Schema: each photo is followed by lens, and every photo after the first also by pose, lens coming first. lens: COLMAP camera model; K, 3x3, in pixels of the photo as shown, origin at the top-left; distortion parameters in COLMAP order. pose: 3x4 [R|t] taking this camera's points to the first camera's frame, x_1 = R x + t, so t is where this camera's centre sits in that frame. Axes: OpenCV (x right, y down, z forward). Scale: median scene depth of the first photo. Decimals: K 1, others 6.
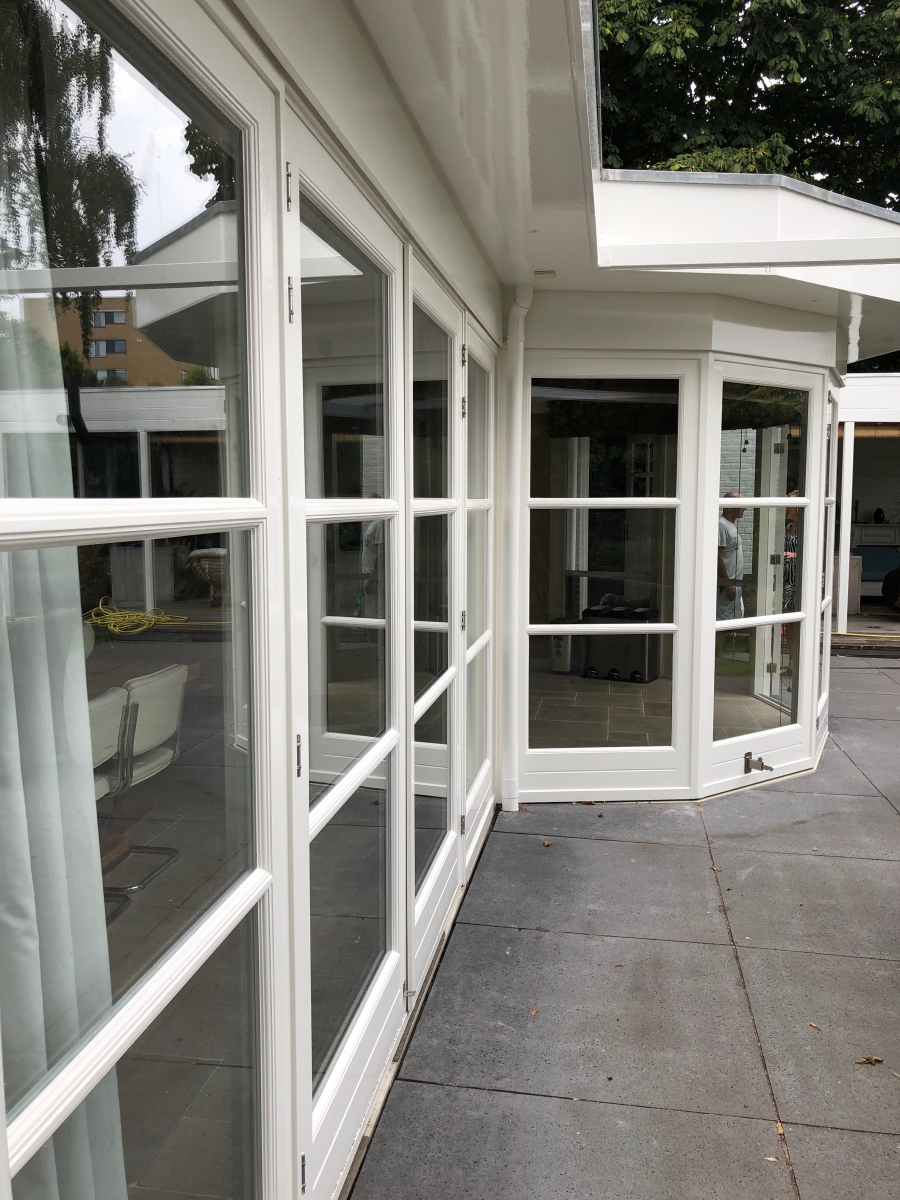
lens RADIAL K [[973.9, 0, 449.8], [0, 973.9, 589.0], [0, 0, 1]] dist [0.009542, 0.009116]
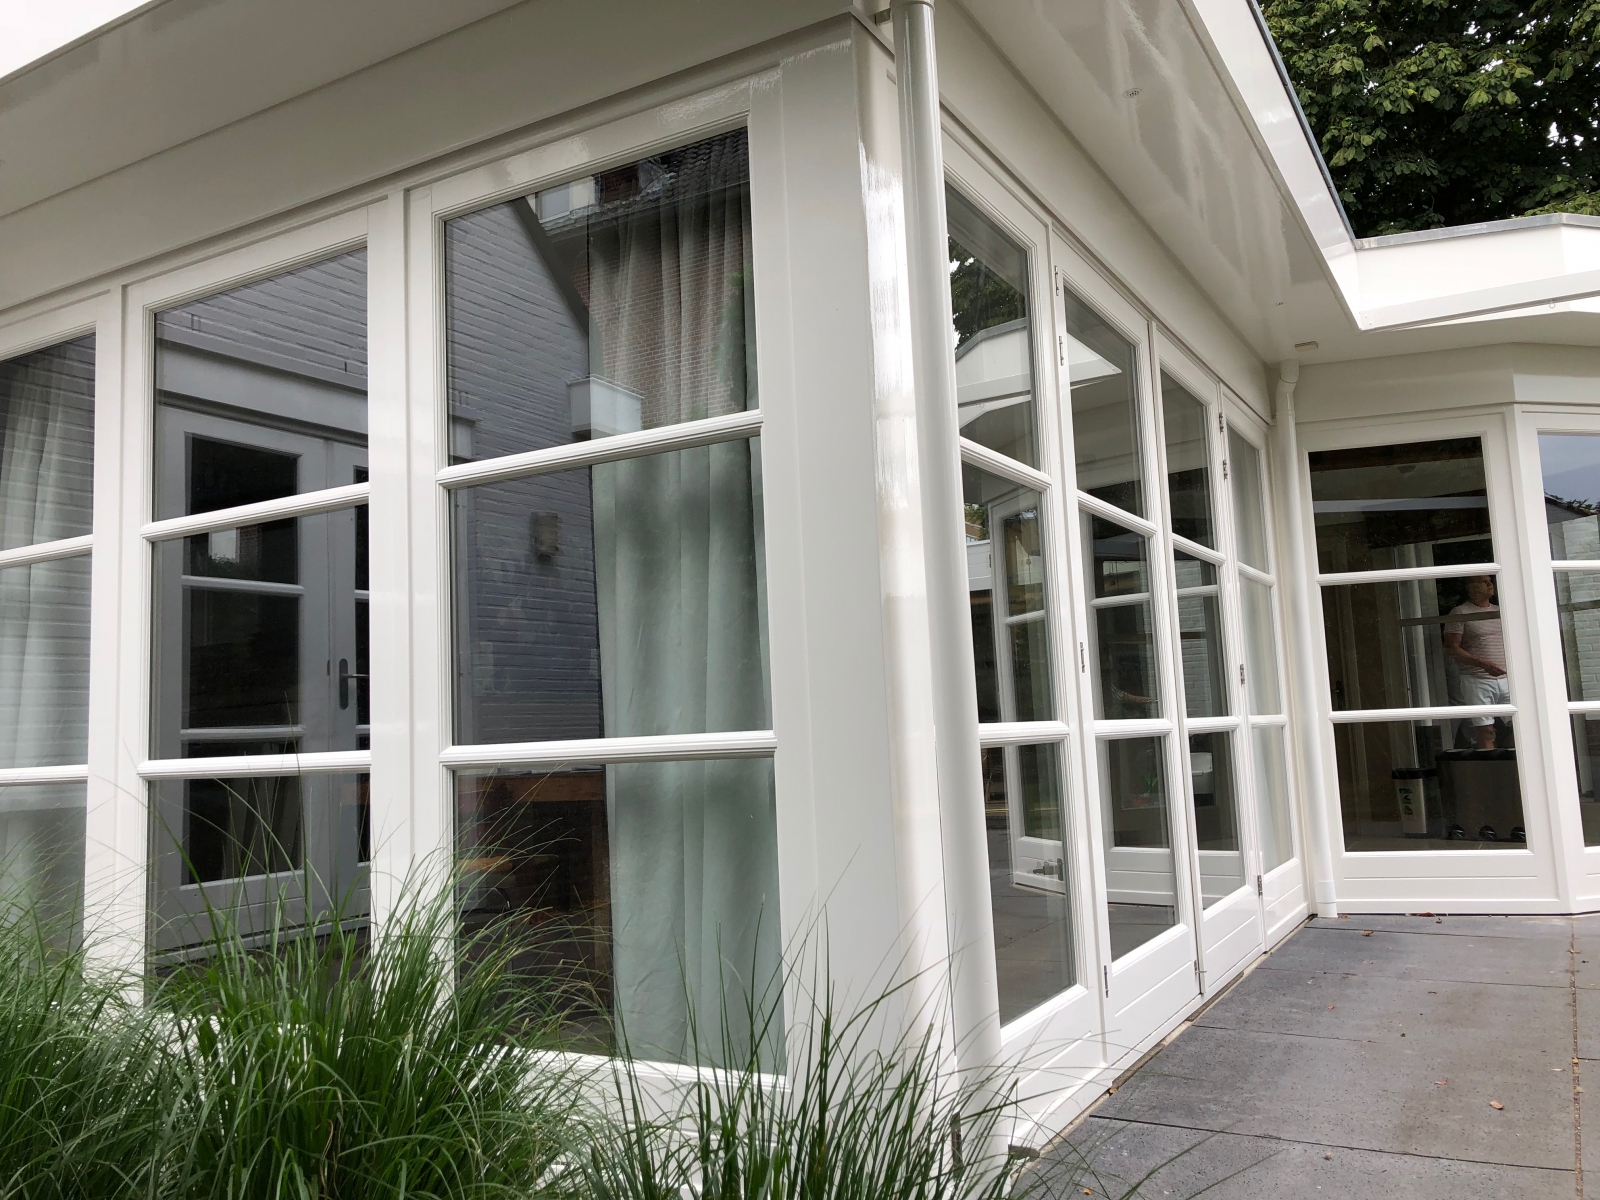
lens RADIAL K [[1320.4, 0, 795.0], [0, 1320.4, 577.5], [0, 0, 1]] dist [0.027930, -0.012566]
pose [[0.937186, -0.081548, -0.339165, 0.042079], [0.008498, 0.977340, -0.211507, 0.174206], [0.348728, 0.195339, 0.916642, -0.349420]]
